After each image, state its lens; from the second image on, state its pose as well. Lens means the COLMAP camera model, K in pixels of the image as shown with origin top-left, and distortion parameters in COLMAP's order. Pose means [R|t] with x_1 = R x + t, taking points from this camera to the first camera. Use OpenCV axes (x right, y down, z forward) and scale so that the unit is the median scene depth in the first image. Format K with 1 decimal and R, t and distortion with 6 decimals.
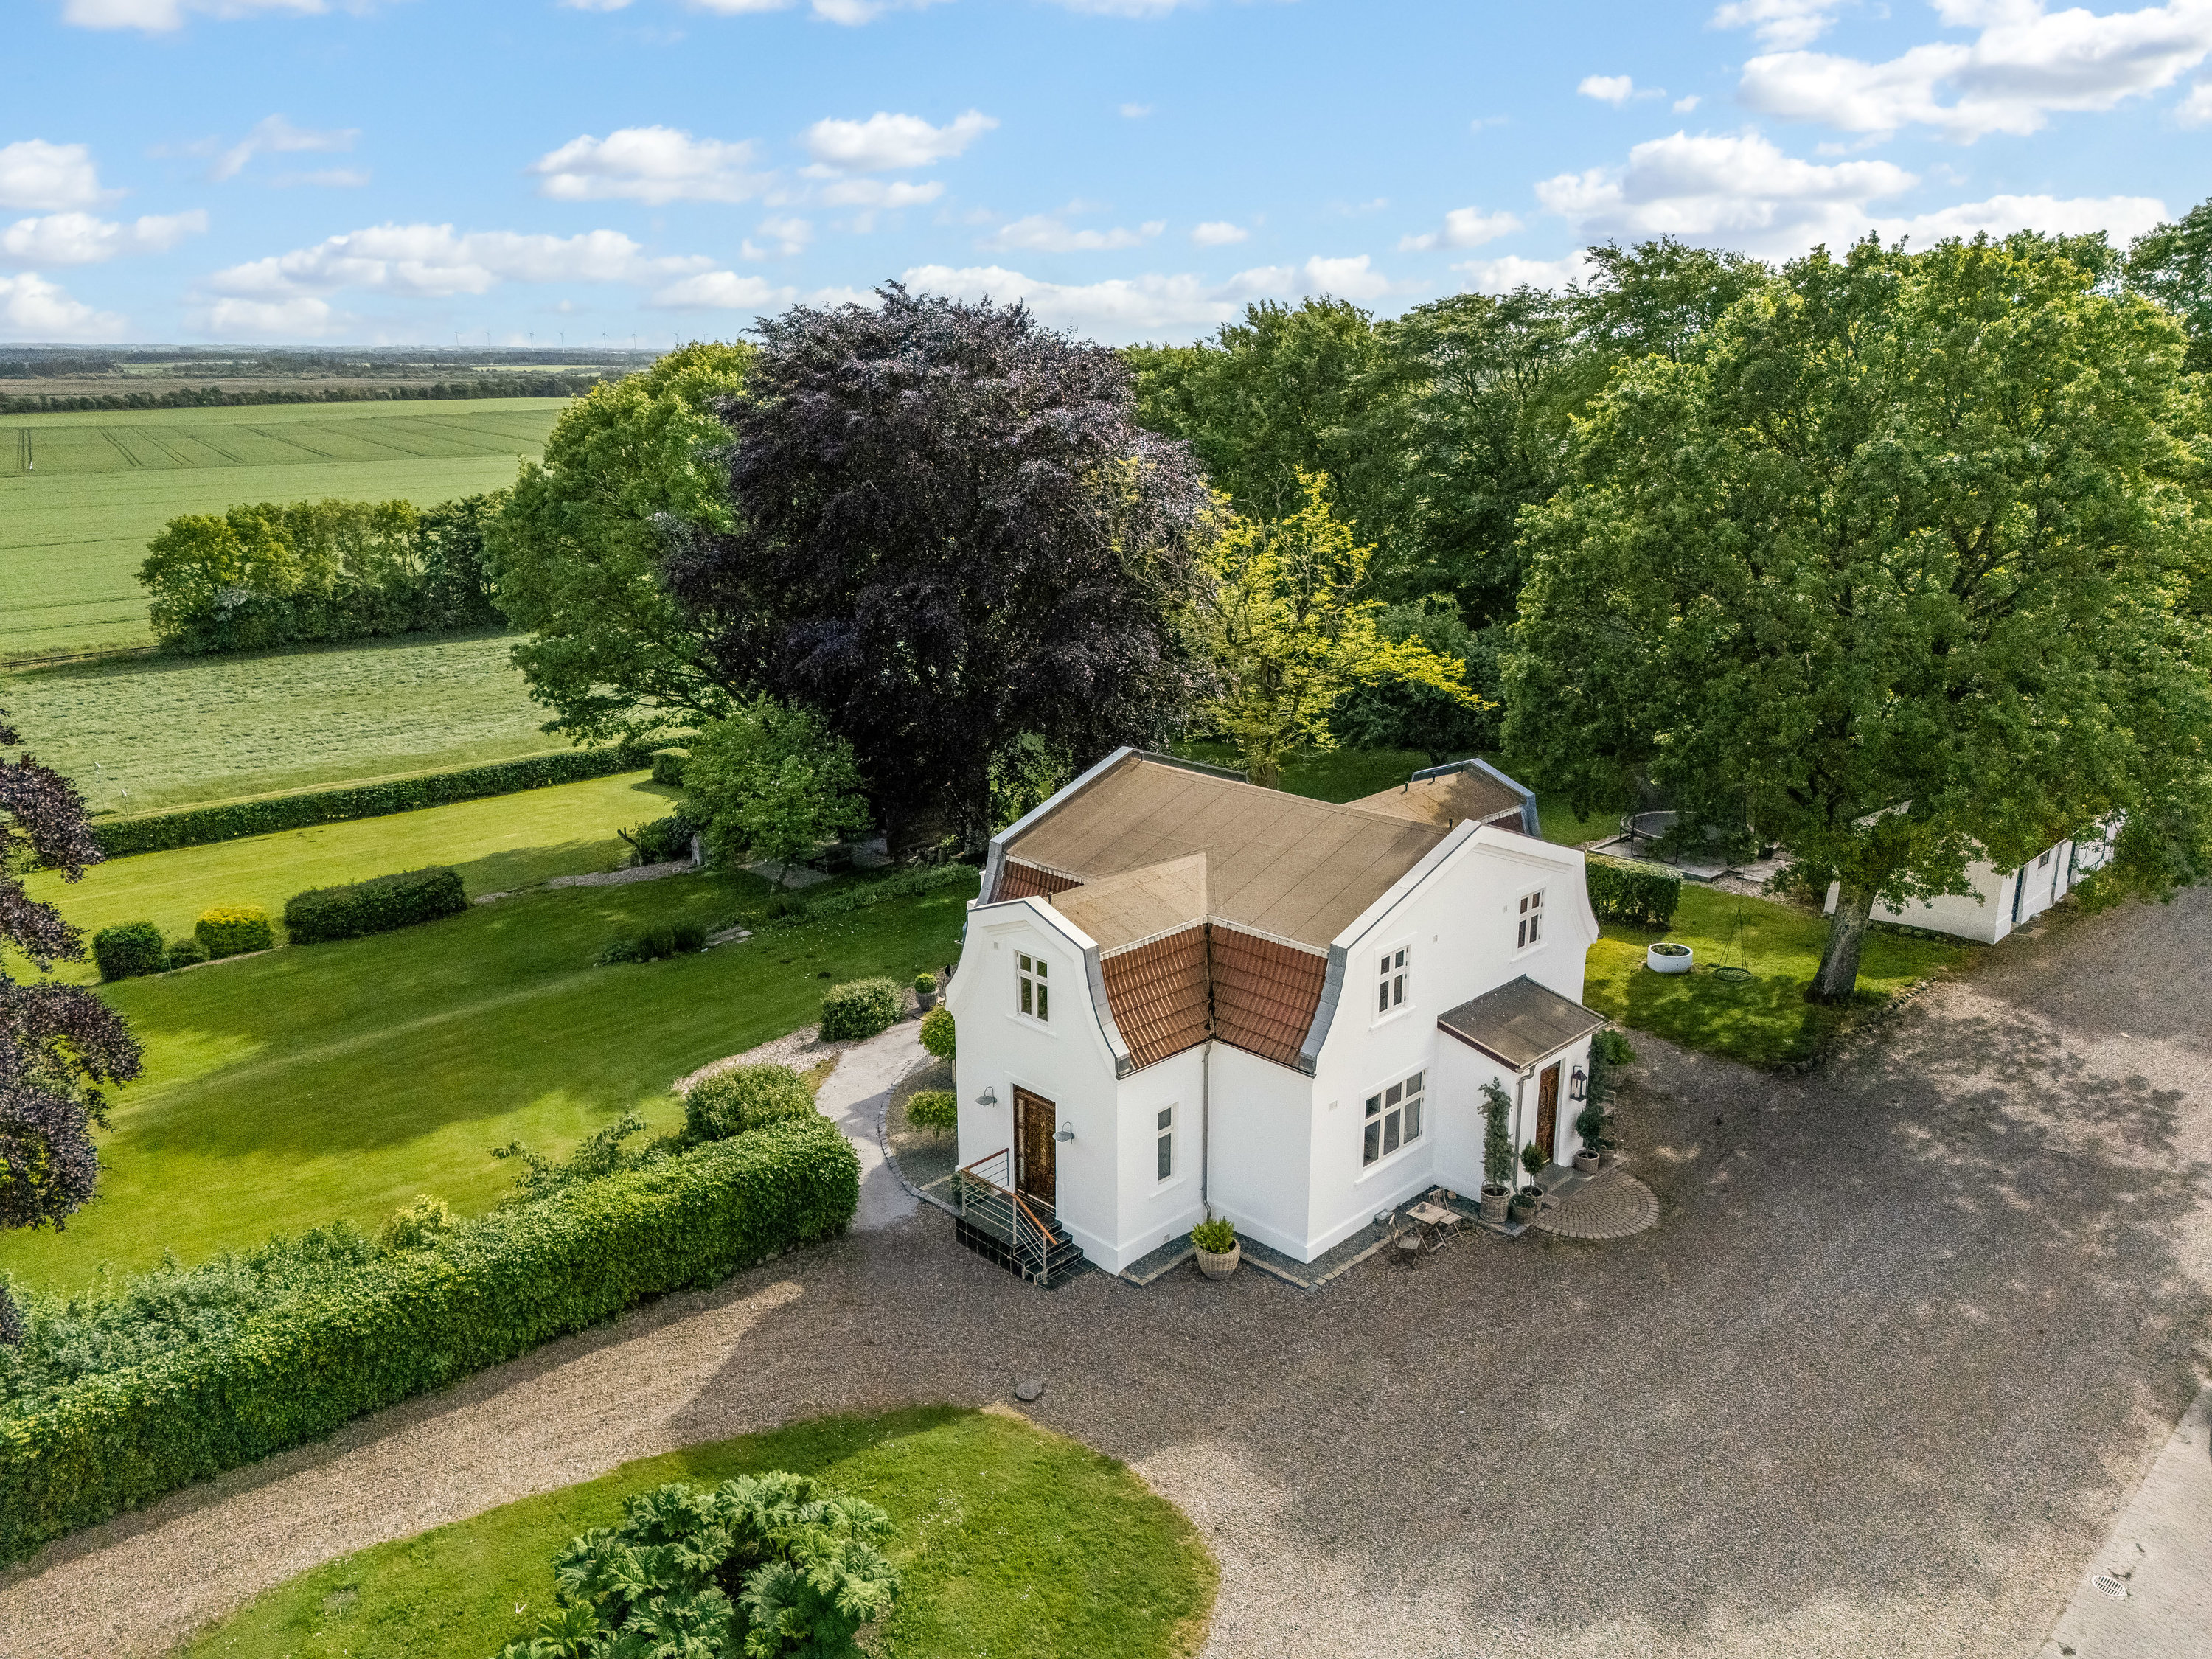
lens RADIAL K [[1624.4, 0, 1142.7], [0, 1624.4, 801.8], [0, 0, 1]] dist [0.074098, -0.061781]
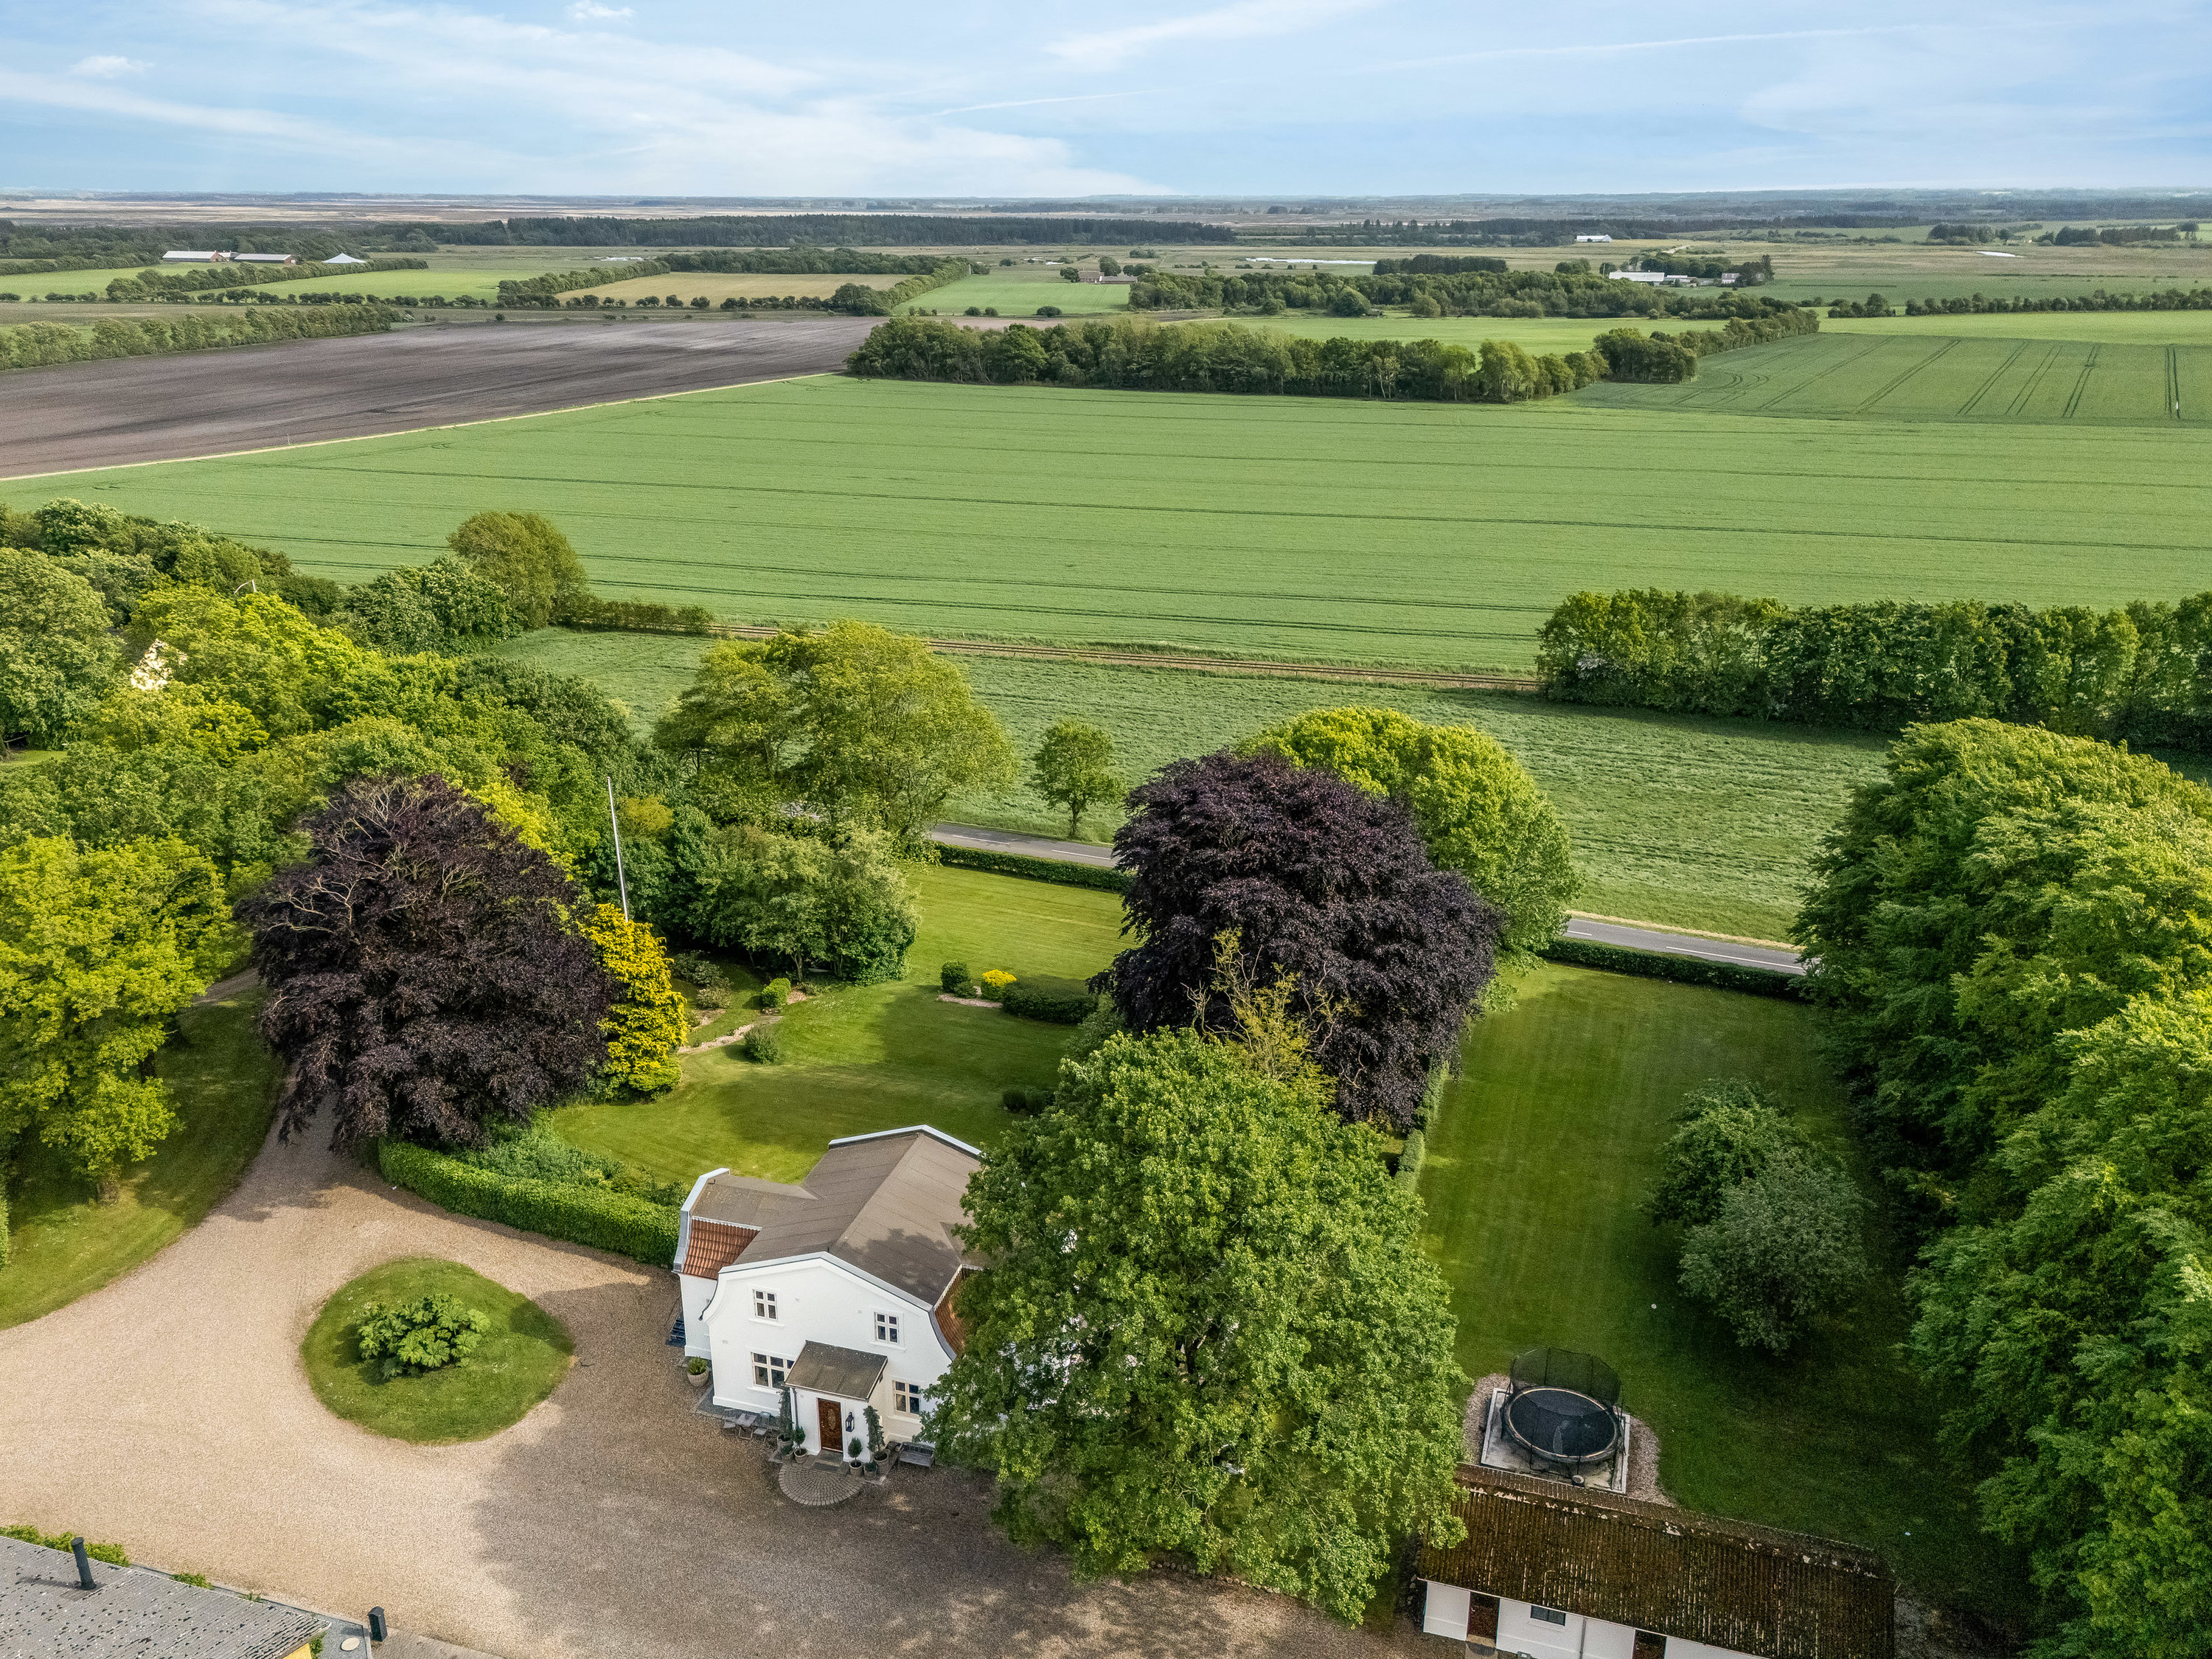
lens RADIAL K [[1687.1, 0, 1106.0], [0, 1687.1, 829.5], [0, 0, 1]] dist [0.072547, -0.061147]
pose [[0.475332, 0.308591, -0.823912, 1.788266], [-0.245818, 0.945757, 0.212410, -0.929465], [0.844768, 0.101567, 0.525406, 0.211275]]
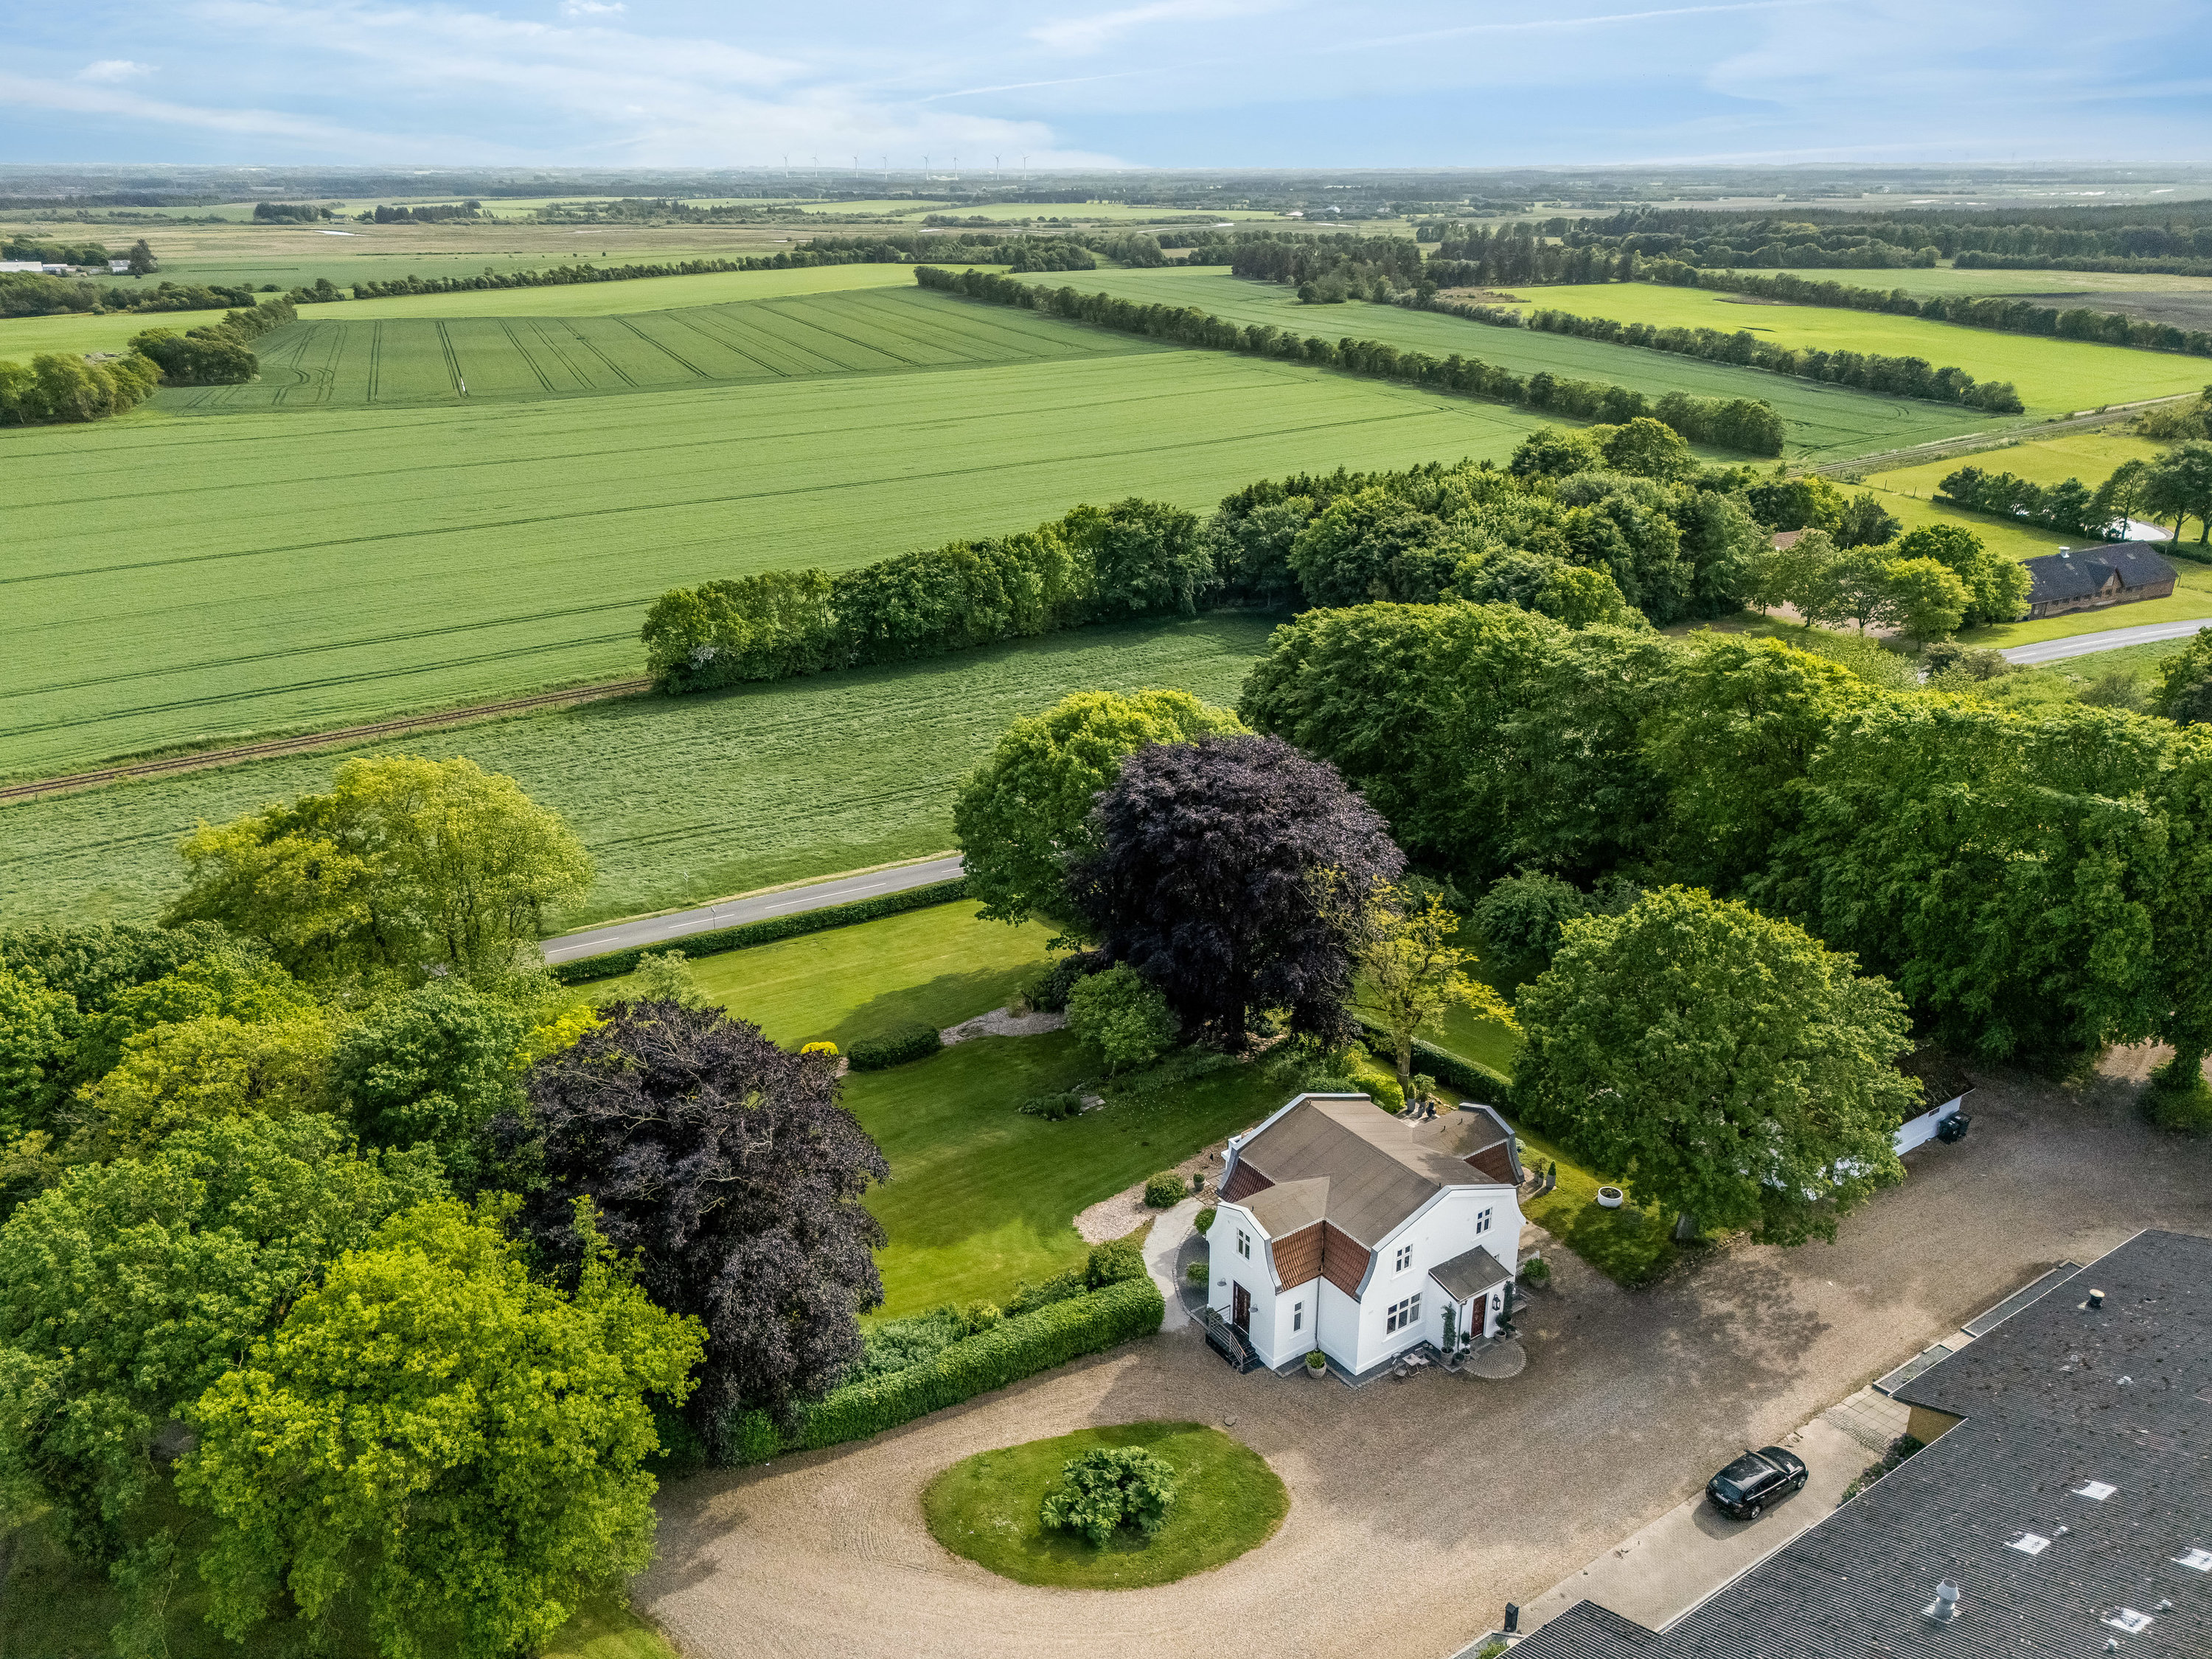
lens RADIAL K [[1627.8, 0, 1158.2], [0, 1627.8, 854.3], [0, 0, 1]] dist [0.073071, -0.102495]
pose [[0.984262, 0.071949, -0.161407, 0.140025], [-0.053926, 0.992086, 0.113389, -0.660142], [0.168287, -0.102900, 0.980352, -1.175528]]
